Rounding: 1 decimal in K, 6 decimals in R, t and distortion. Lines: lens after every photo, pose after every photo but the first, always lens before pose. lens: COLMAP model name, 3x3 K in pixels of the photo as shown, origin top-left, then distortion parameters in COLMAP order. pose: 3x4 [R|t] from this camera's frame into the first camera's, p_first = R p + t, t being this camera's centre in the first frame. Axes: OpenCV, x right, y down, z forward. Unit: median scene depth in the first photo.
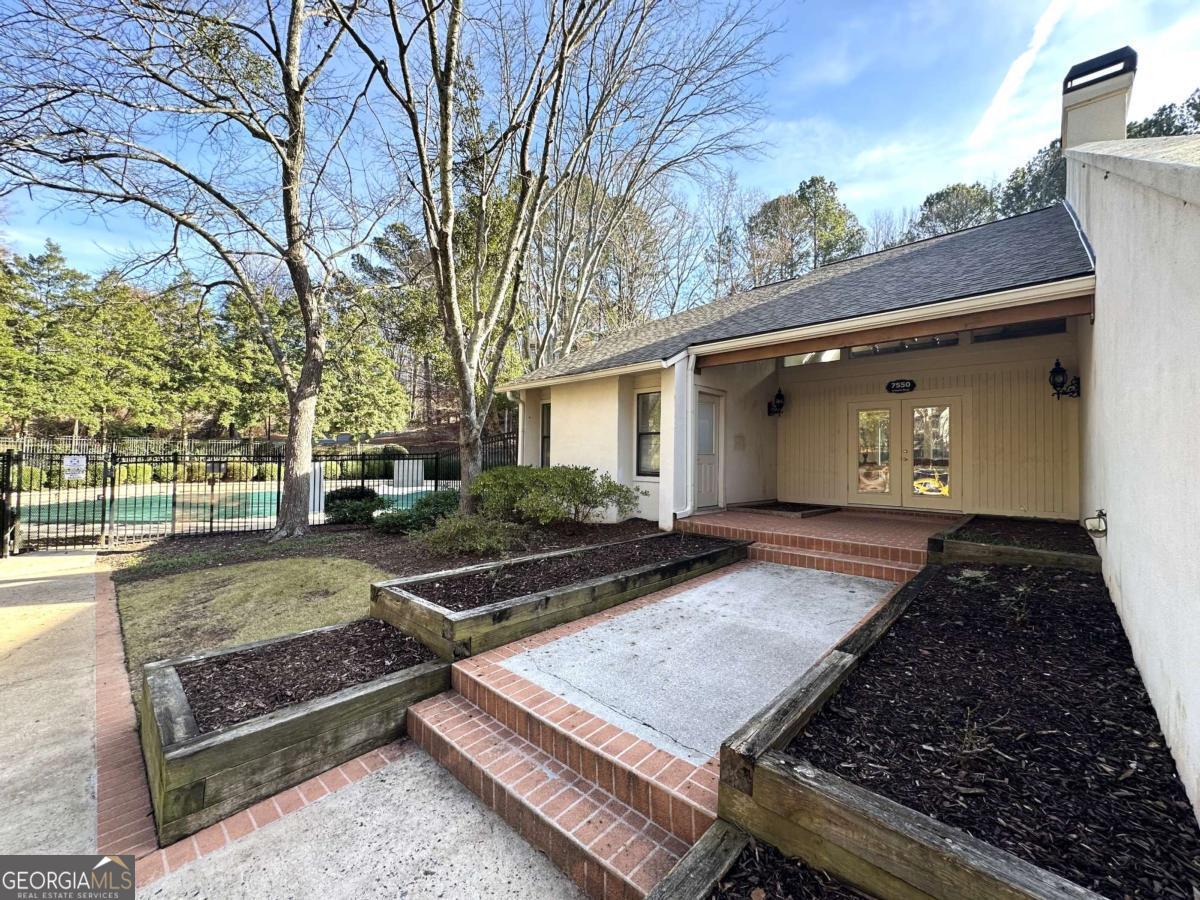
lens RADIAL K [[481.2, 0, 598.5], [0, 481.2, 443.5], [0, 0, 1]] dist [-0.001043, 0.001061]
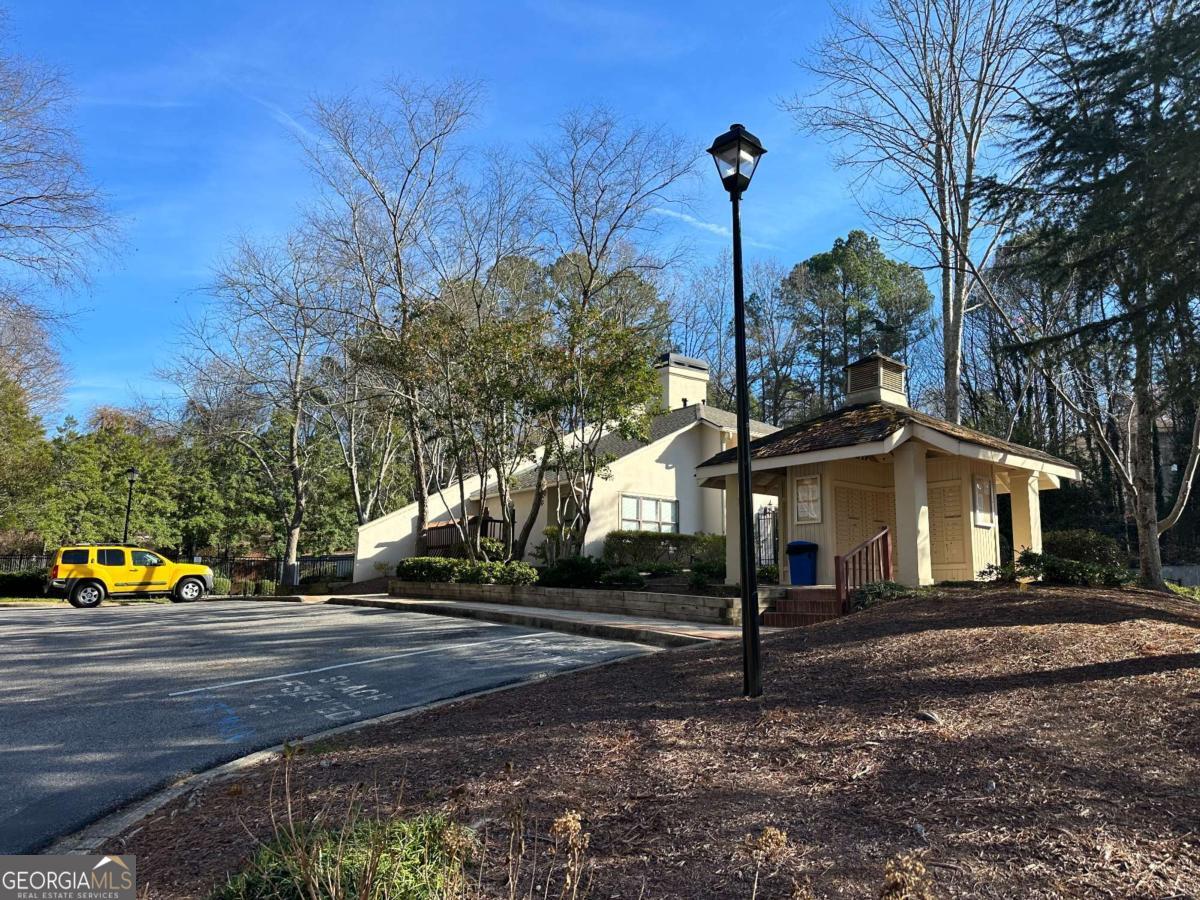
lens RADIAL K [[845.6, 0, 595.3], [0, 845.6, 455.4], [0, 0, 1]] dist [0.034022, -0.003827]
pose [[0.987832, -0.032267, -0.152140, 0.503663], [0.010713, 0.990035, -0.140414, 0.049190], [0.155155, 0.137075, 0.978334, -0.982767]]
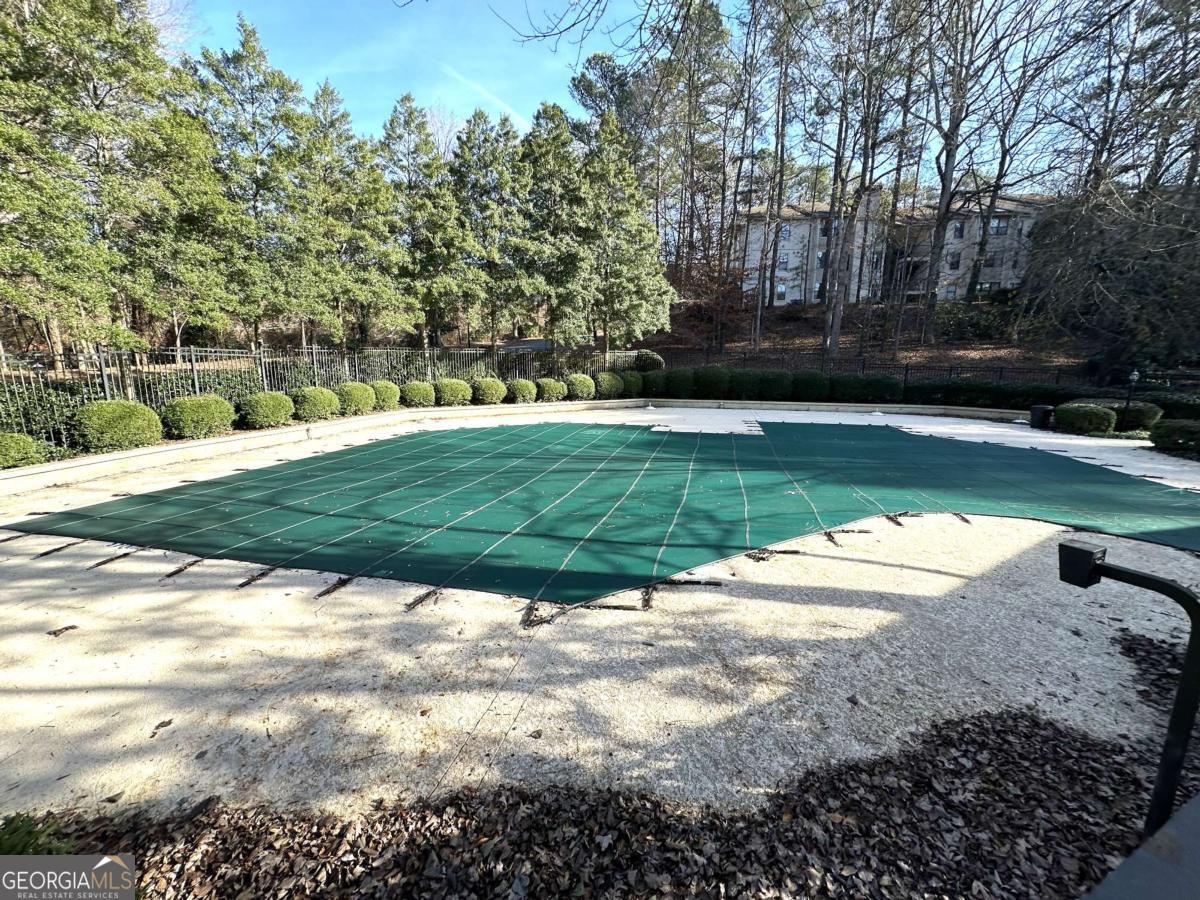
lens RADIAL K [[481.2, 0, 593.7], [0, 481.2, 445.1], [0, 0, 1]] dist [-0.001043, 0.001061]
pose [[0.959763, 0.036114, -0.278481, -0.420325], [0.020180, 0.980262, 0.196671, -0.002959], [0.280087, -0.194377, 0.940090, 0.358973]]
